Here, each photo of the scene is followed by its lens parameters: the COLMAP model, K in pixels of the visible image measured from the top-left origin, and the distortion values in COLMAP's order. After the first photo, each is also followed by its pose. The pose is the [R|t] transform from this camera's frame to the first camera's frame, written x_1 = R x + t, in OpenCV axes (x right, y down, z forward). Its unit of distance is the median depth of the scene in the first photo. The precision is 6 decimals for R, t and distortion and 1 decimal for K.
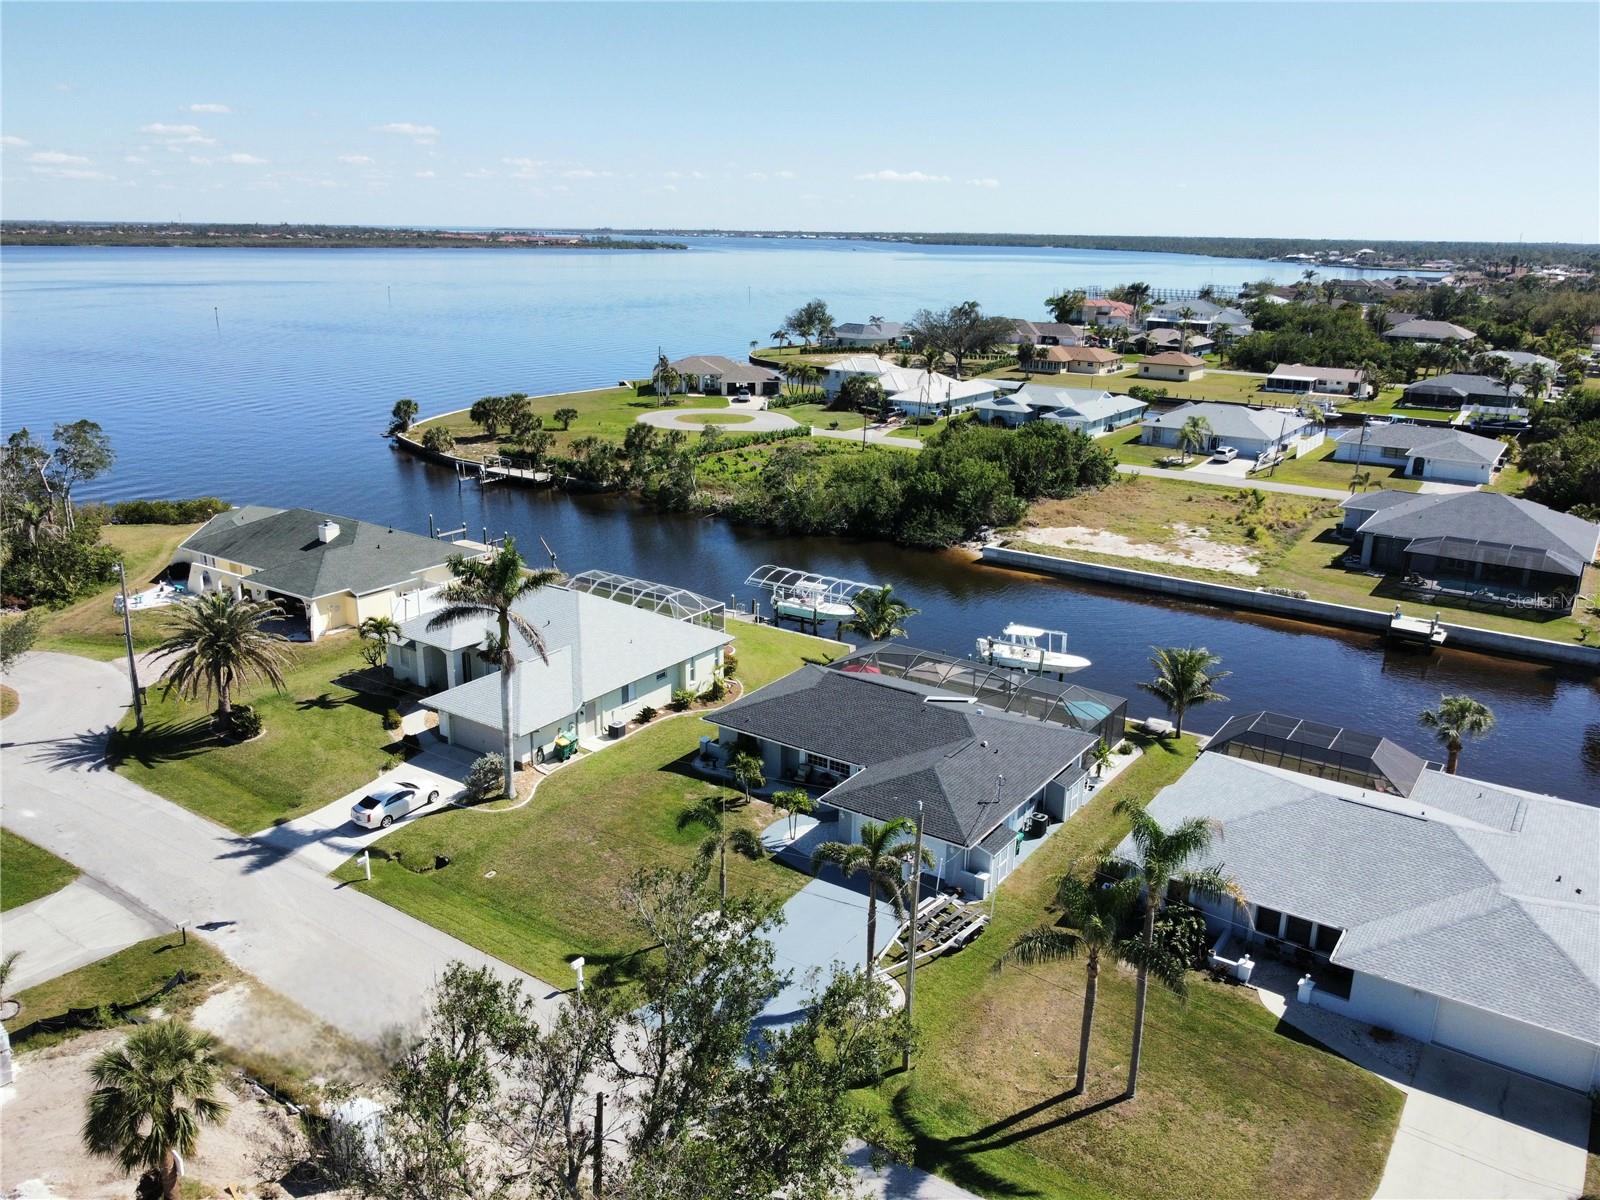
lens RADIAL K [[1223.1, 0, 795.0], [0, 1223.1, 595.3], [0, 0, 1]] dist [-0.001072, -0.004486]
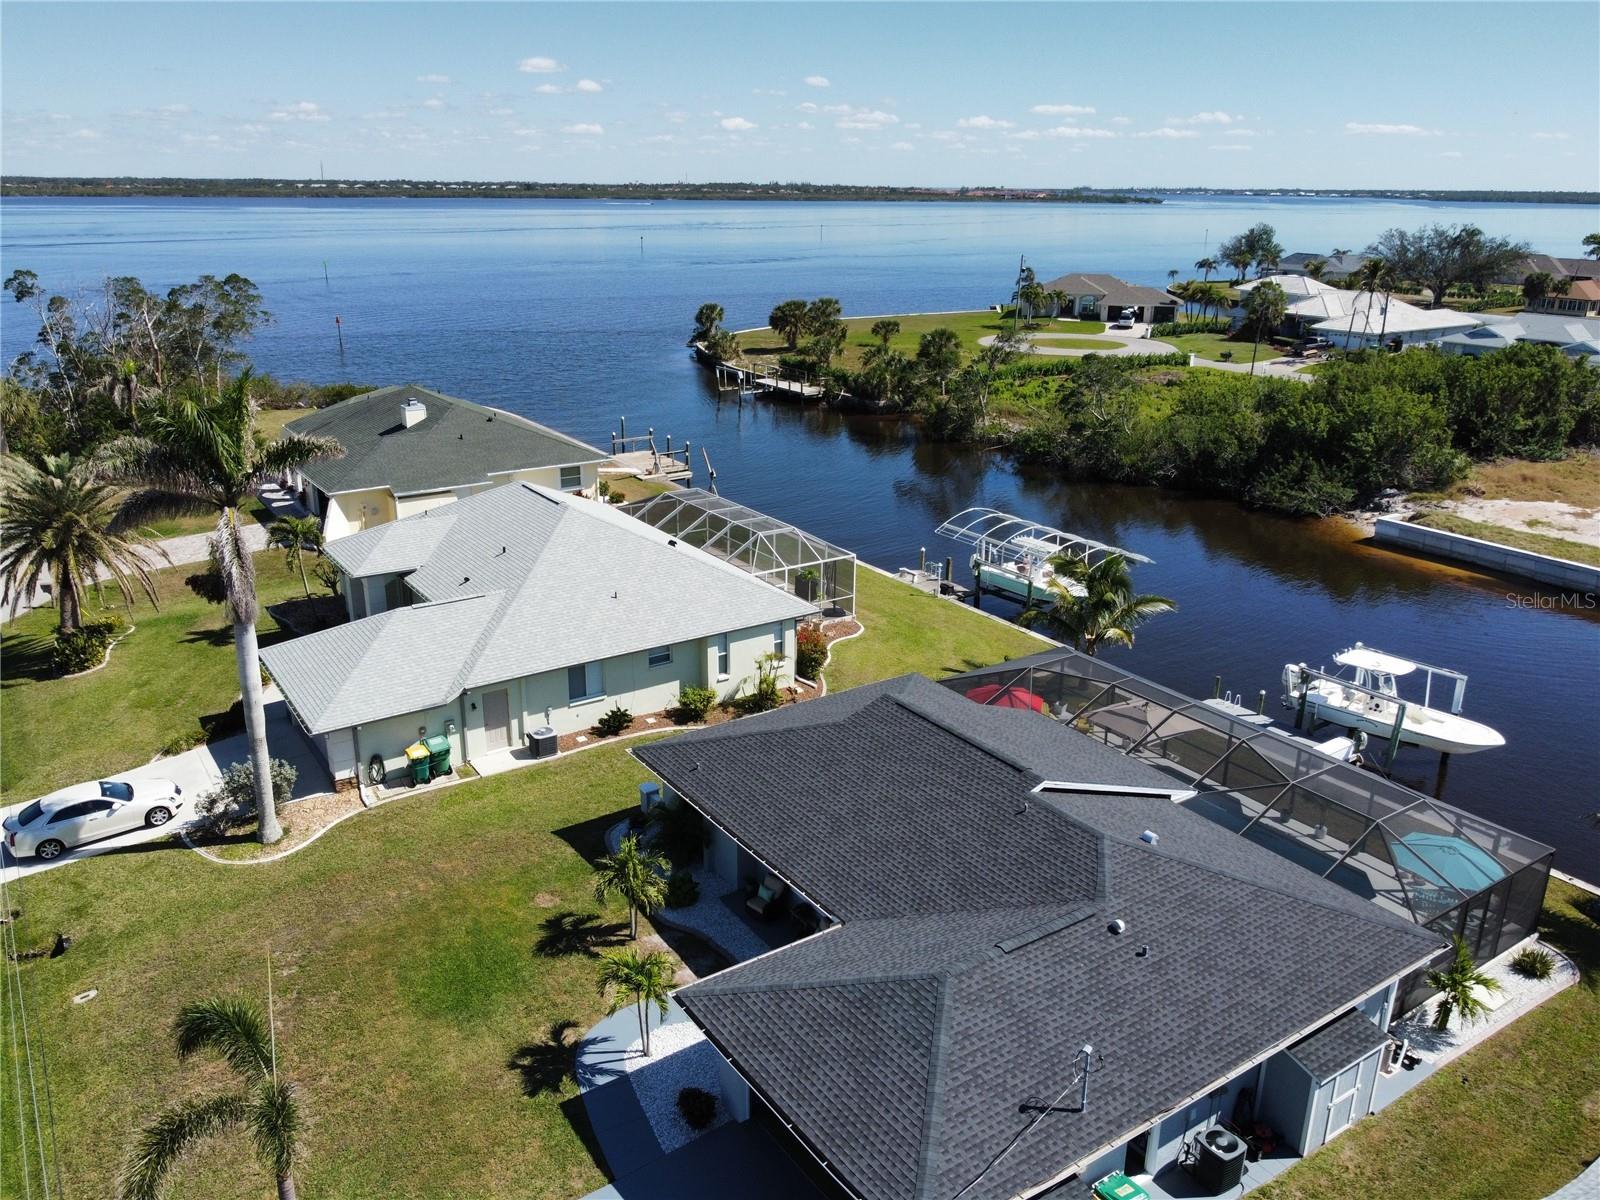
lens RADIAL K [[1223.1, 0, 795.0], [0, 1223.1, 595.3], [0, 0, 1]] dist [-0.001072, -0.004486]
pose [[0.931981, 0.110626, -0.345215, 0.116607], [-0.100546, 0.993820, 0.047028, 0.000742], [0.348284, -0.009120, 0.937345, 0.363617]]
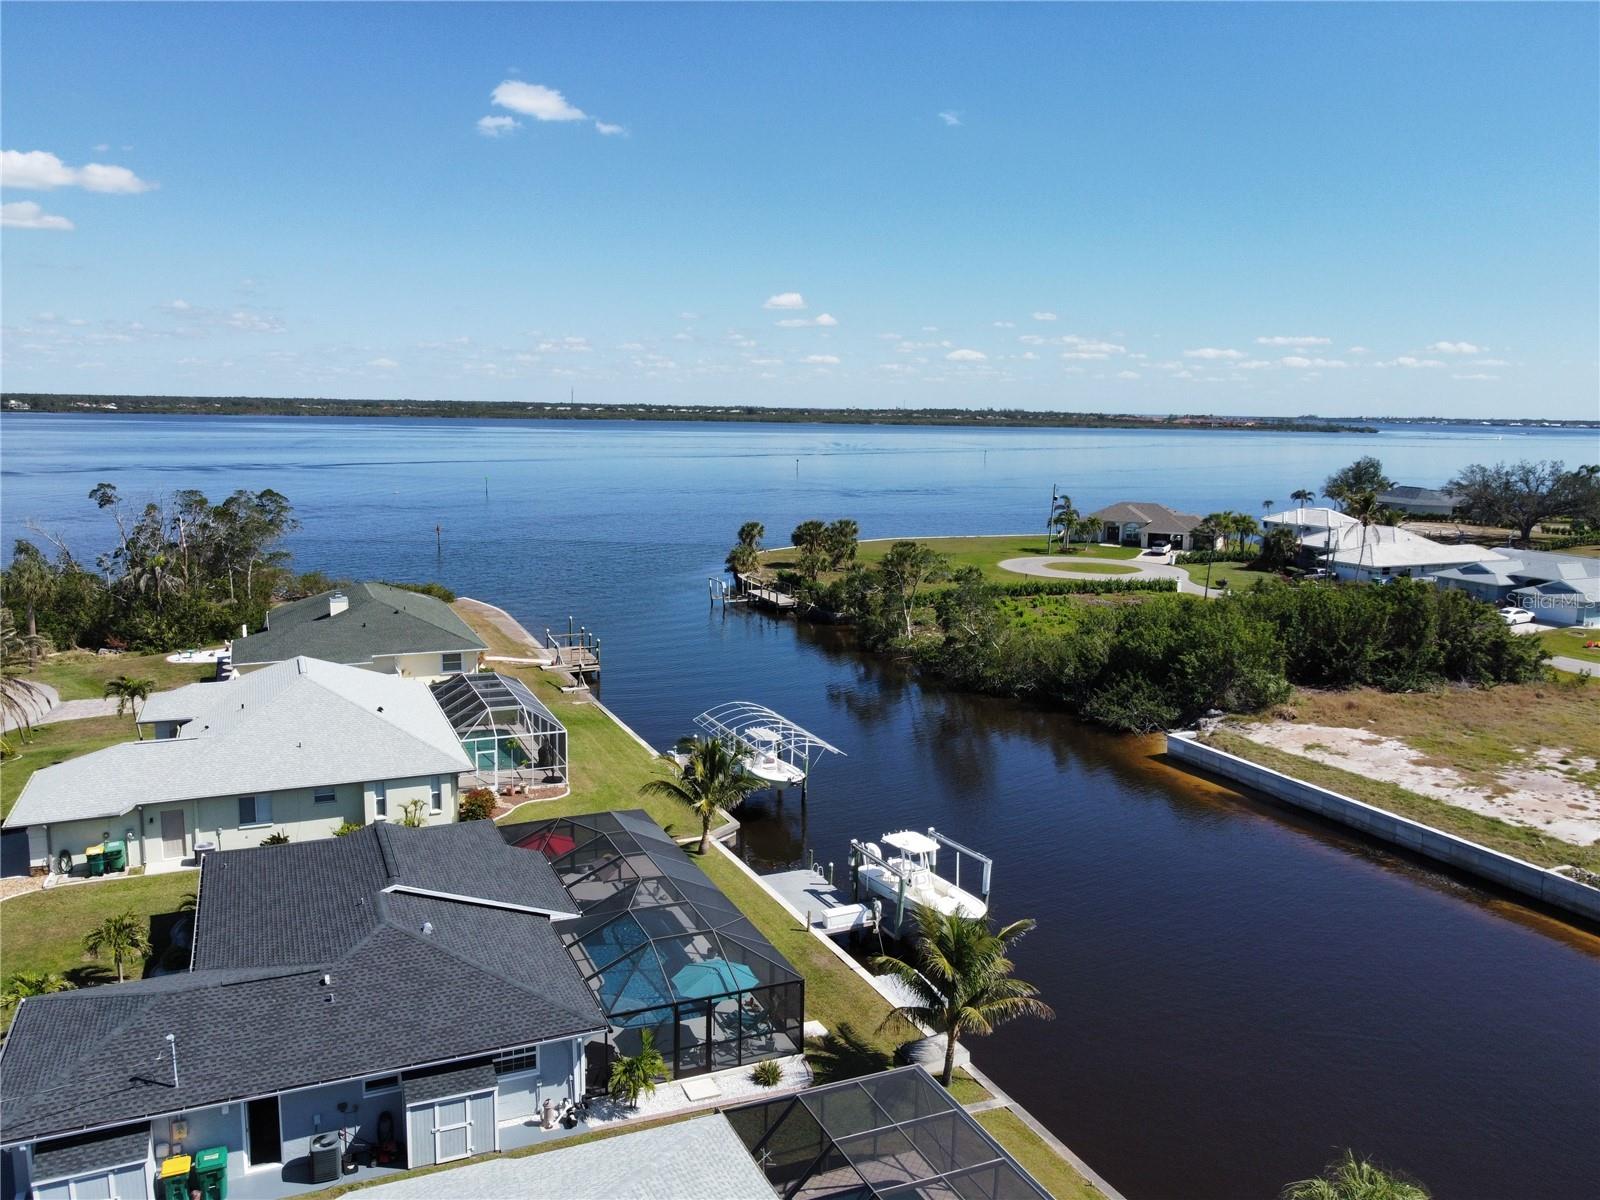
lens RADIAL K [[1223.1, 0, 795.0], [0, 1223.1, 595.3], [0, 0, 1]] dist [-0.001072, -0.004486]
pose [[0.852821, 0.080291, -0.515995, 0.388948], [-0.154628, 0.982624, -0.102665, -0.017496], [0.498786, 0.167342, 0.850417, 0.380818]]
